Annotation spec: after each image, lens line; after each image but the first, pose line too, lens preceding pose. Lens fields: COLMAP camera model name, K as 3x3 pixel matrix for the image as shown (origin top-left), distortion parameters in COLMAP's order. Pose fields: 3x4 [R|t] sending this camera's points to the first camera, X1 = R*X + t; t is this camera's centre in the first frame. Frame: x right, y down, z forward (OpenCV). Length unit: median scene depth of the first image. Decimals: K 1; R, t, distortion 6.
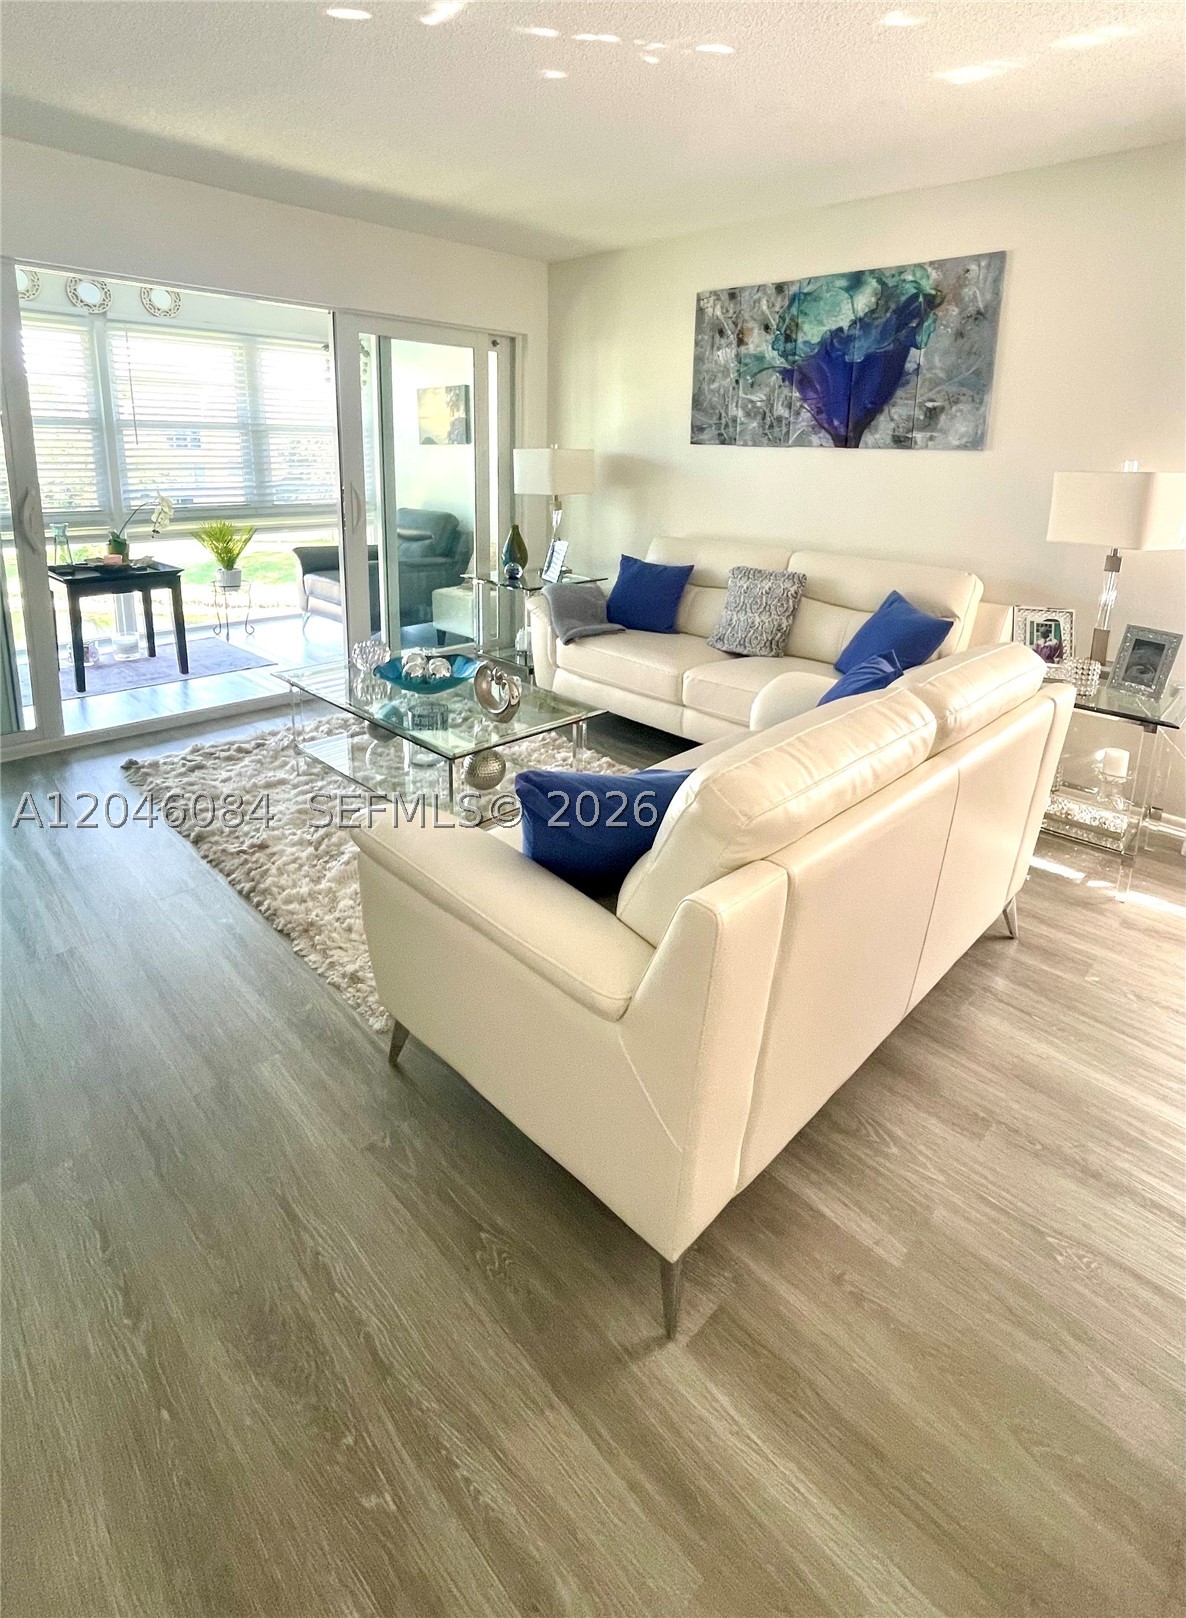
lens RADIAL K [[805.1, 0, 620.9], [0, 805.1, 621.1], [0, 0, 1]] dist [-0.013621, -0.002156]
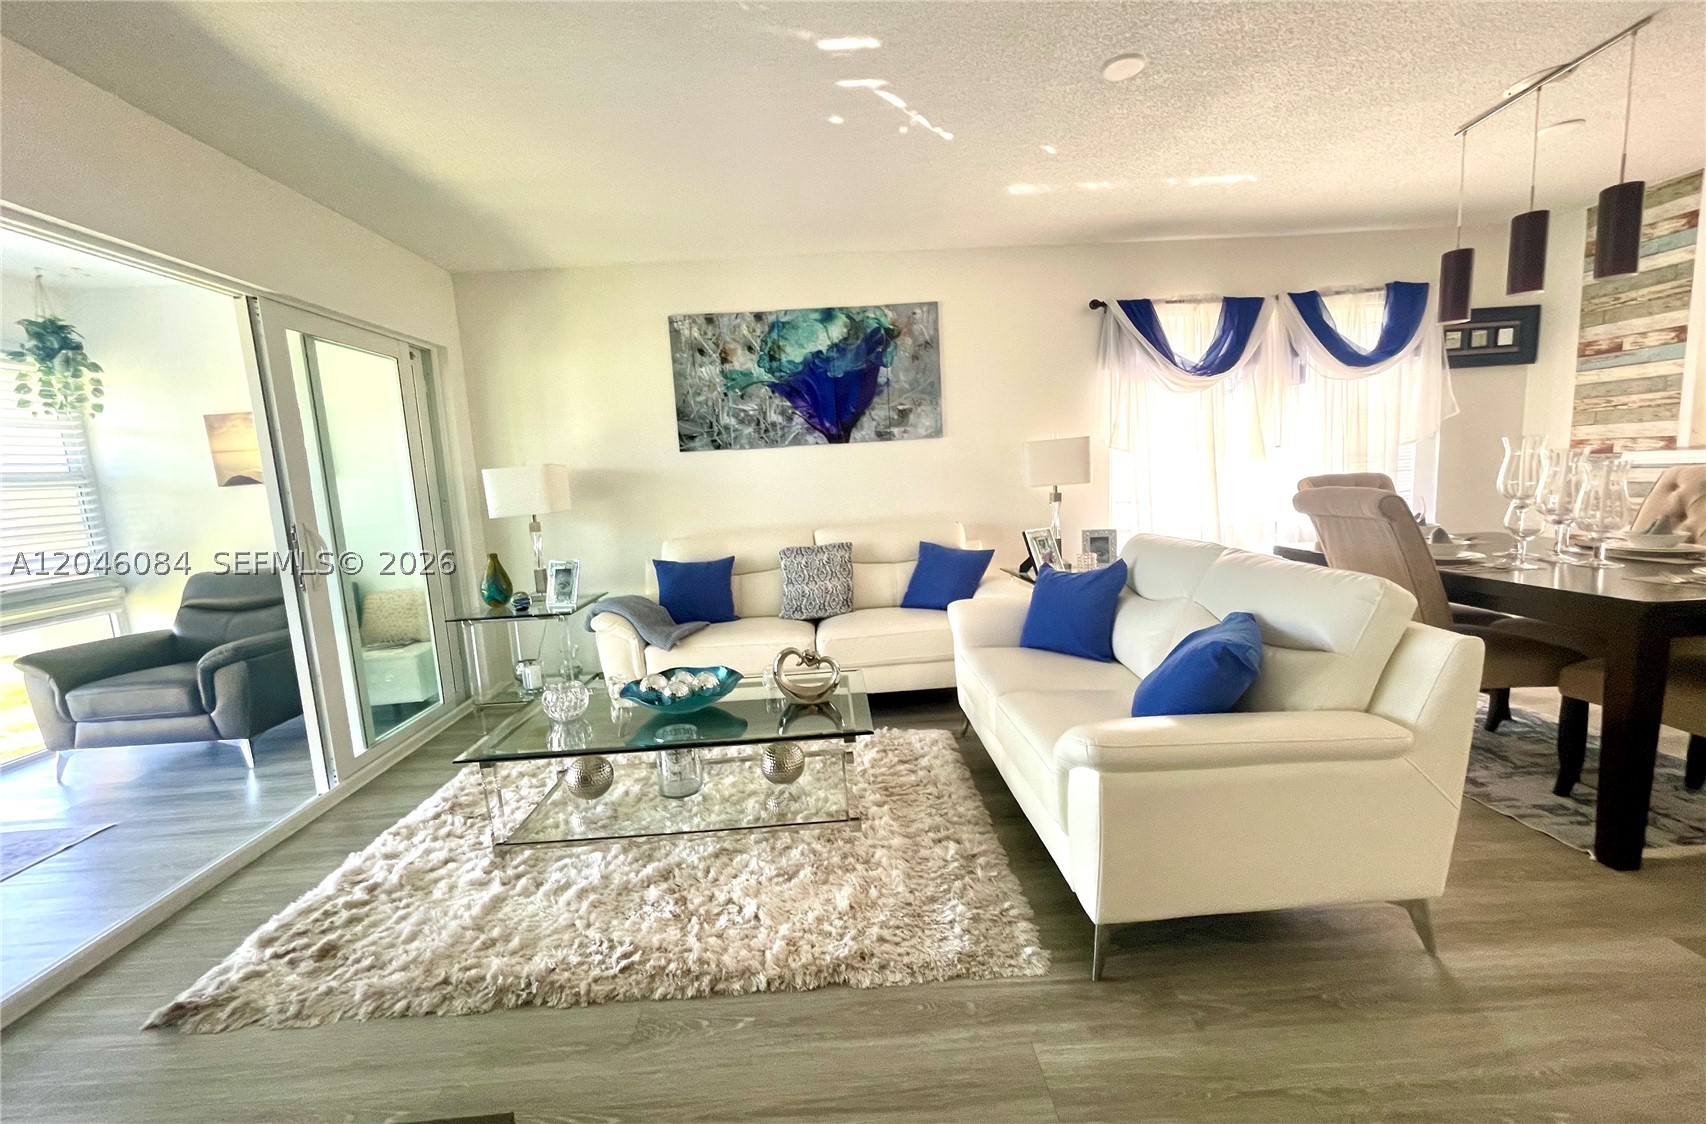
lens RADIAL K [[691.6, 0, 849.2], [0, 691.6, 567.4], [0, 0, 1]] dist [-0.000563, -0.001587]
pose [[0.695427, -0.163987, 0.699636, -0.489660], [0.224972, 0.974354, 0.004760, -0.024429], [-0.682473, 0.154088, 0.714484, 0.226988]]
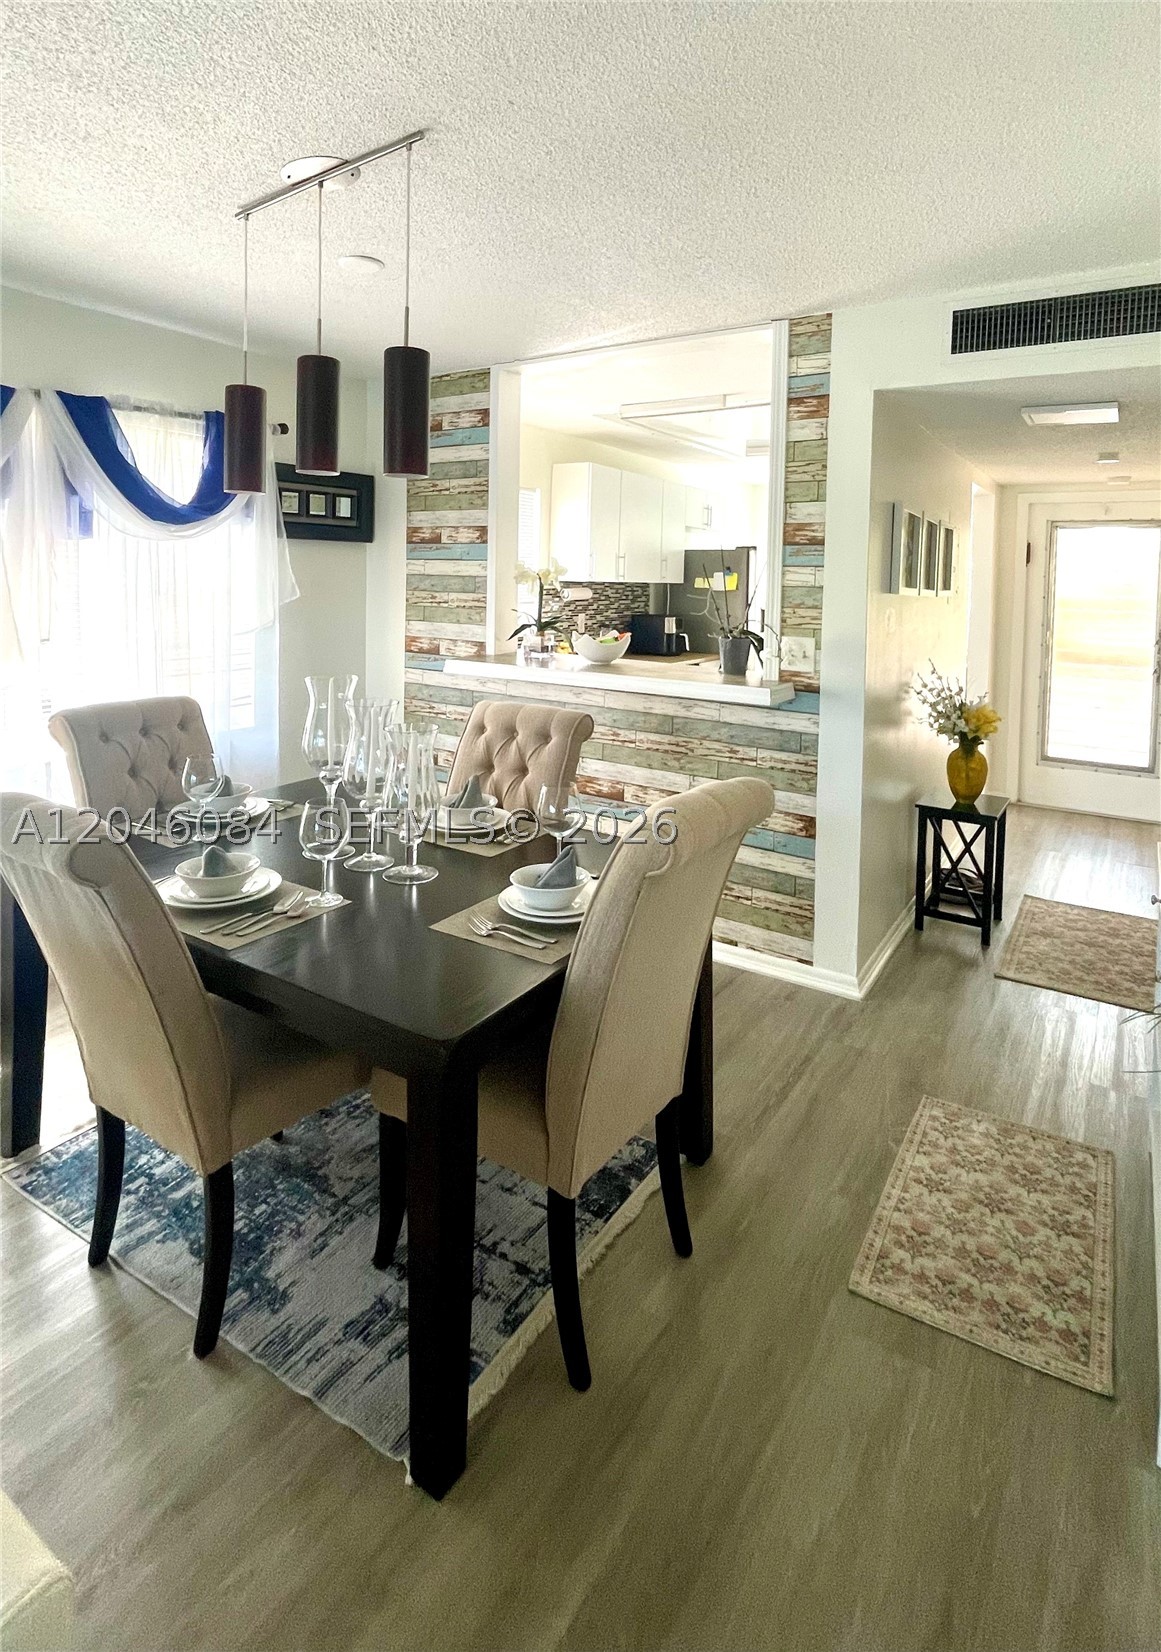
lens RADIAL K [[864.9, 0, 584.1], [0, 864.9, 611.2], [0, 0, 1]] dist [-0.007814, -0.001483]
pose [[-0.196698, -0.070539, 0.977923, -0.122280], [0.182134, 0.977420, 0.107137, -0.071255], [-0.963399, 0.199187, -0.179409, 0.170451]]
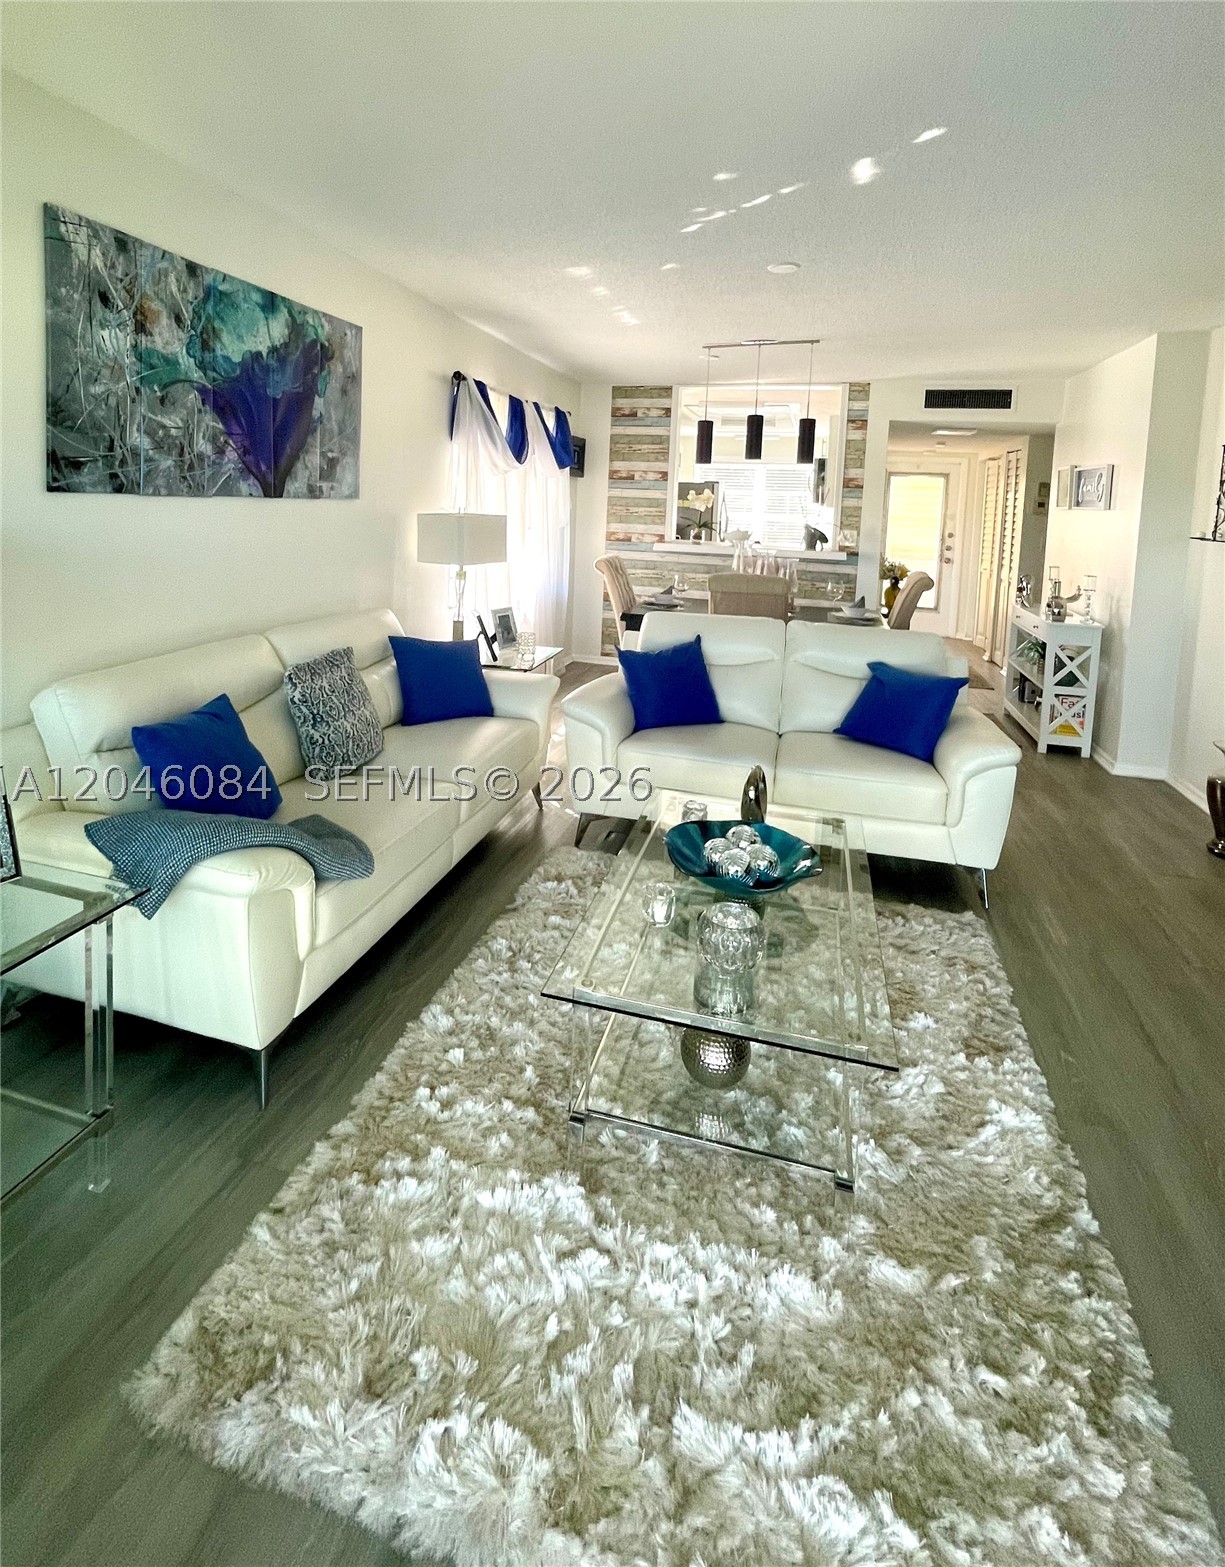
lens RADIAL K [[806.8, 0, 579.8], [0, 806.8, 569.4], [0, 0, 1]] dist [-0.004883, 0.001915]
pose [[-0.459989, -0.118615, 0.879966, -0.586503], [0.138102, 0.969420, 0.202864, -0.259361], [-0.877119, 0.214840, -0.429541, 1.056657]]
